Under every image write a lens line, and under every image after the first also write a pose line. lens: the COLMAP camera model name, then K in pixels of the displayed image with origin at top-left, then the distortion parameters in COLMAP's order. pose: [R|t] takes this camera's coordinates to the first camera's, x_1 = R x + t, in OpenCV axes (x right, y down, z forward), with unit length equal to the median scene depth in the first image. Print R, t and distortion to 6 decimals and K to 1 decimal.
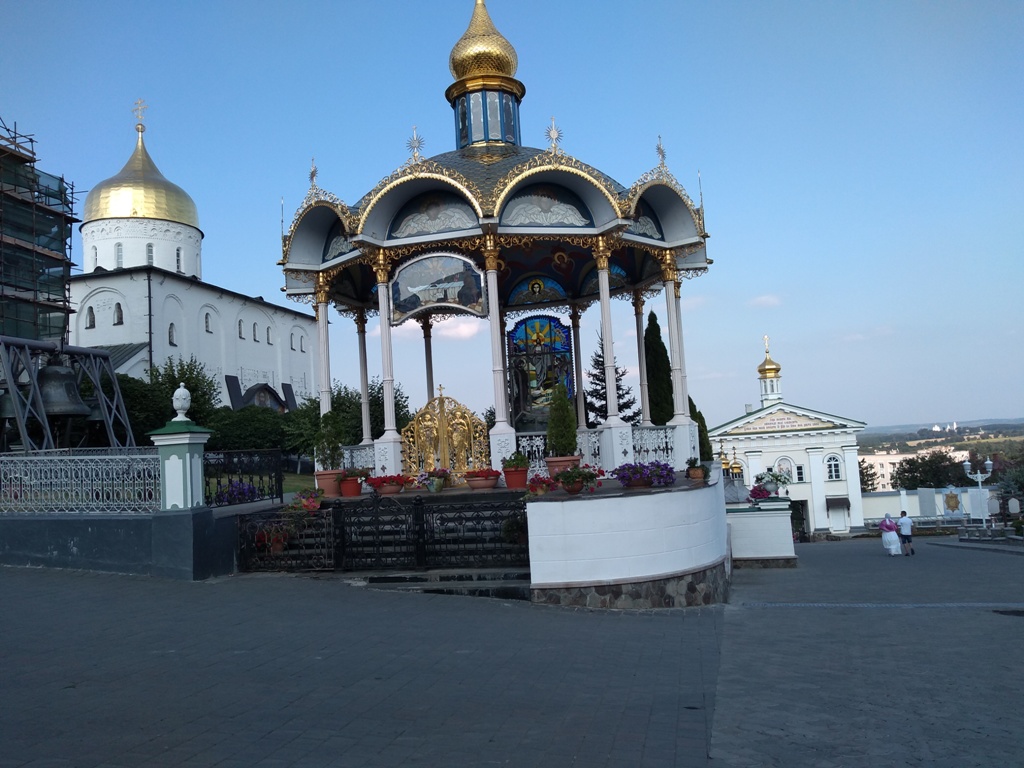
lens RADIAL K [[807.1, 0, 512.0], [0, 807.1, 384.0], [0, 0, 1]] dist [0.003087, -0.005909]
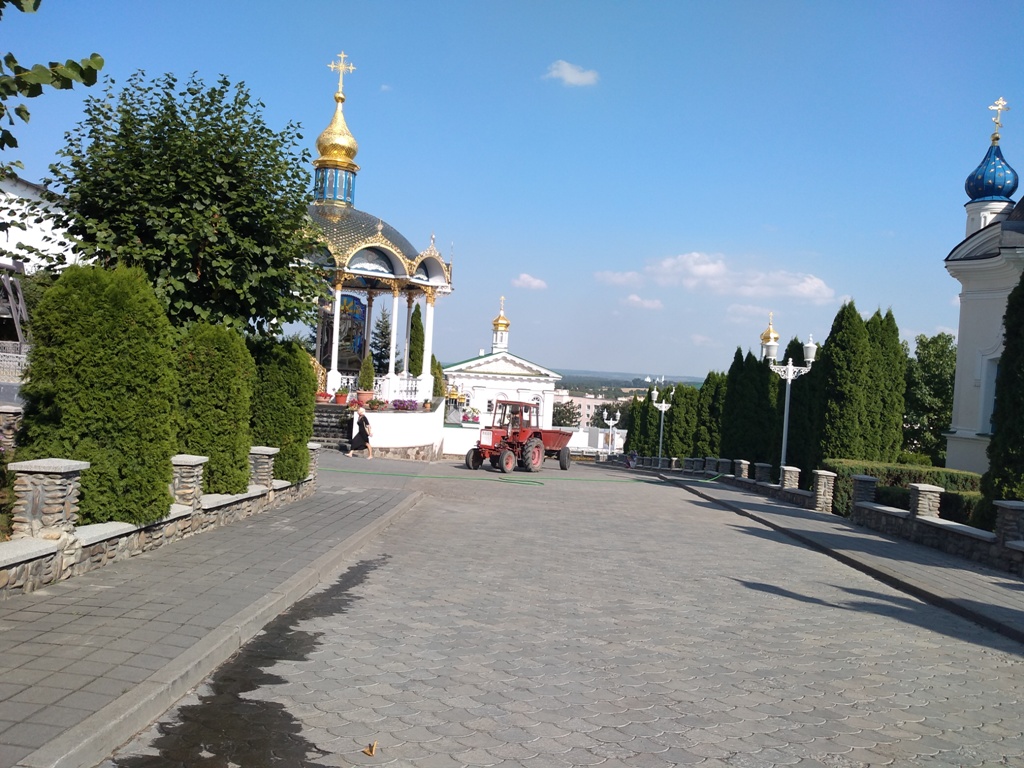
lens RADIAL K [[787.2, 0, 512.0], [0, 787.2, 384.0], [0, 0, 1]] dist [0.133486, -0.119905]
pose [[0.943667, 0.115912, 0.309931, -0.057443], [-0.147534, 0.985773, 0.080534, -0.039279], [-0.296187, -0.121723, 0.947342, -0.278240]]
